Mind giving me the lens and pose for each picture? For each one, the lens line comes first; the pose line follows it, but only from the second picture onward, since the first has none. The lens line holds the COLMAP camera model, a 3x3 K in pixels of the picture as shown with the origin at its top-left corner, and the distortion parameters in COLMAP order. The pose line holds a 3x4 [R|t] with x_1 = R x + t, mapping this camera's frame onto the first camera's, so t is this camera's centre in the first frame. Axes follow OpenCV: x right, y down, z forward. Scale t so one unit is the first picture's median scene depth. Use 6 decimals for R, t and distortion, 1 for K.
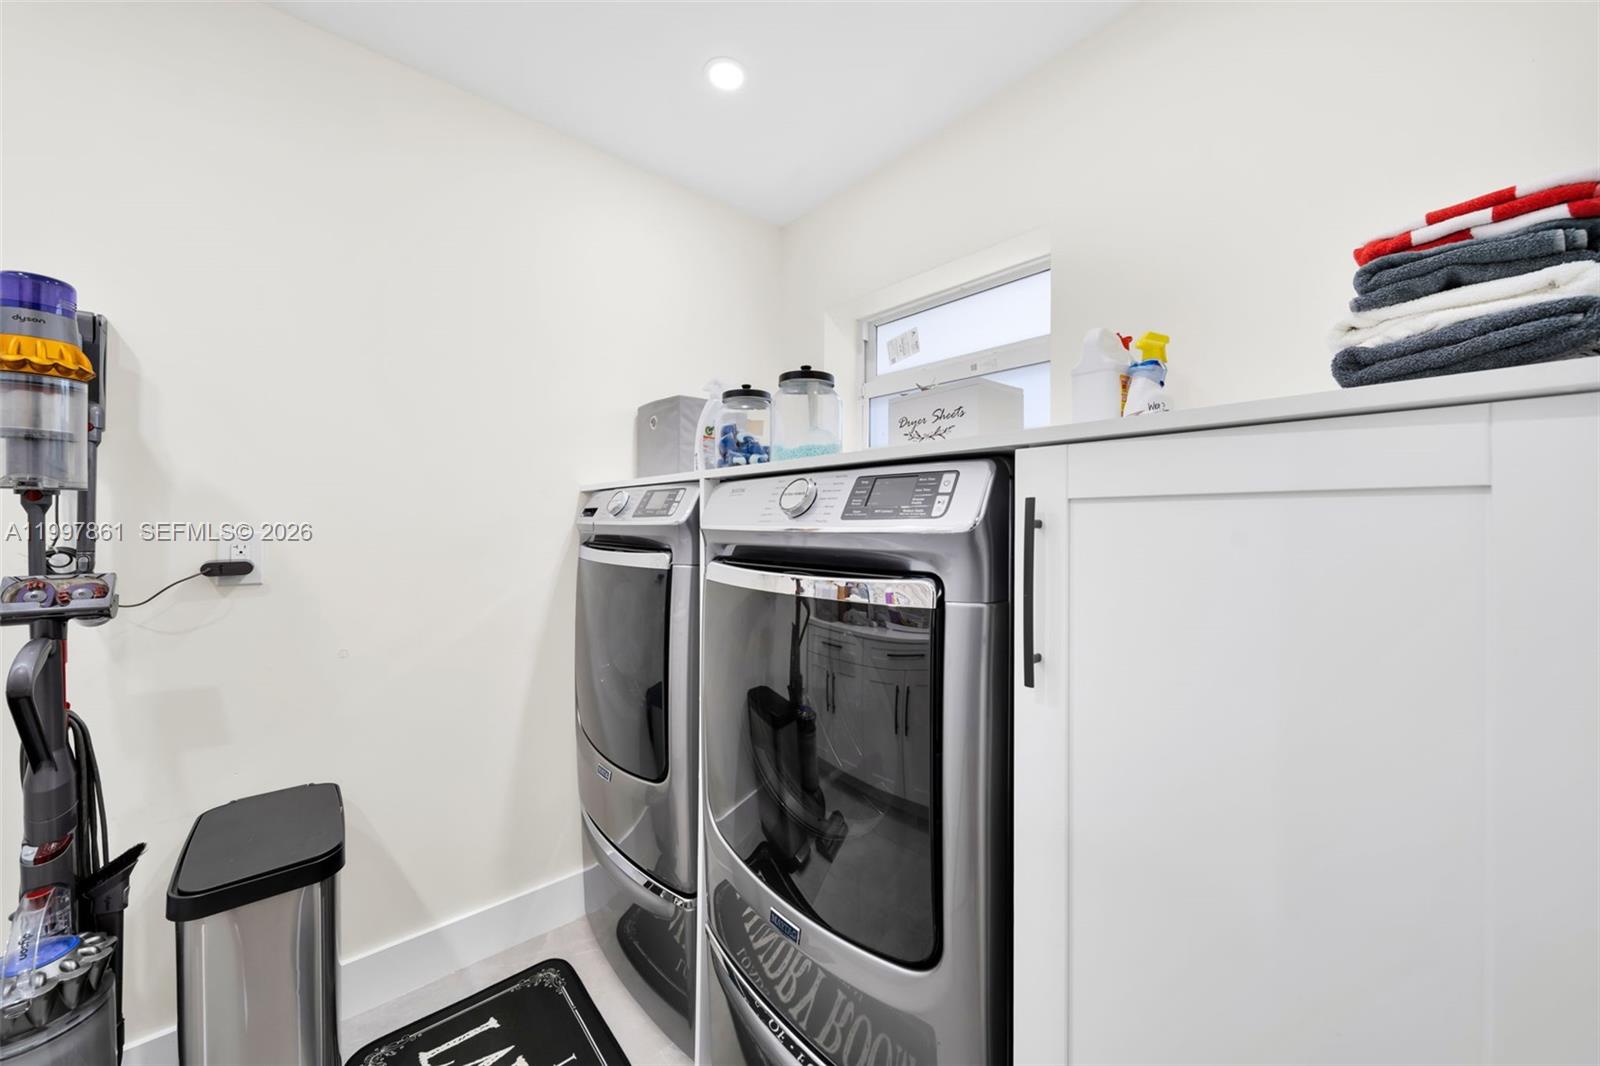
lens RADIAL K [[571.4, 0, 797.6], [0, 571.4, 536.0], [0, 0, 1]] dist [-0.006909, -0.000370]
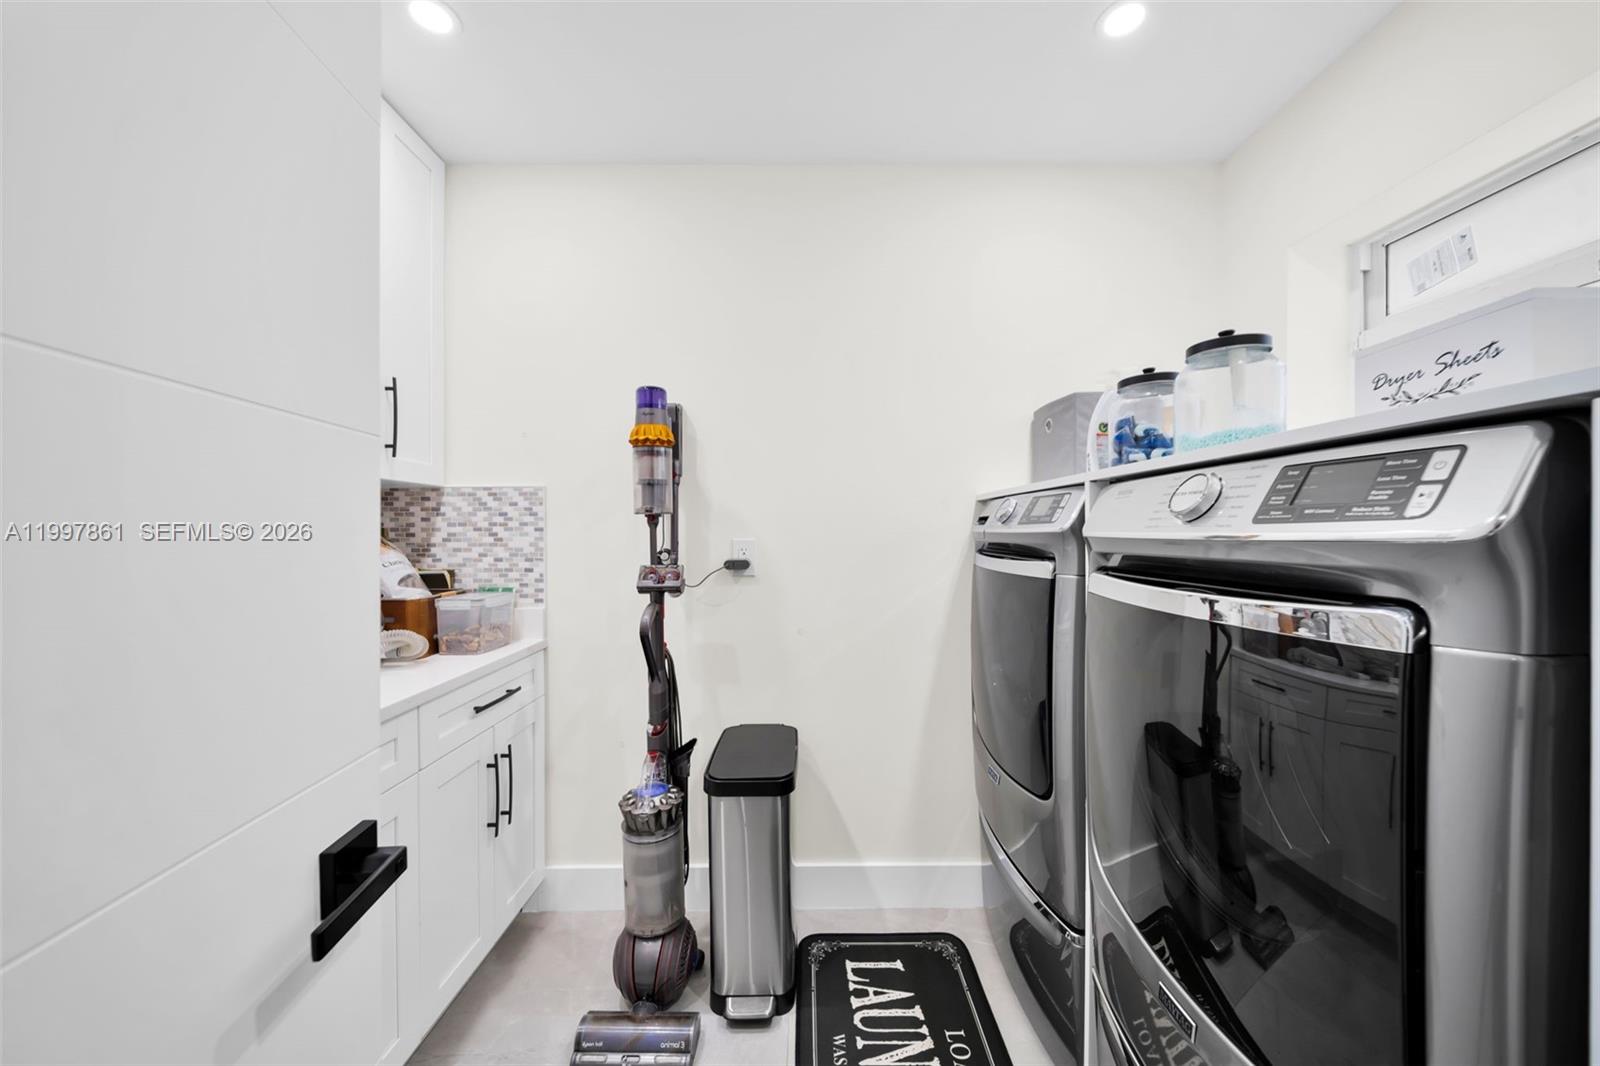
lens RADIAL K [[568.0, 0, 812.1], [0, 568.0, 548.6], [0, 0, 1]] dist [-0.007379, -0.000005]
pose [[0.752248, 0.011127, -0.658786, 0.102015], [-0.005482, 0.999928, 0.010630, -0.000071], [0.658857, -0.004385, 0.752255, 0.028061]]
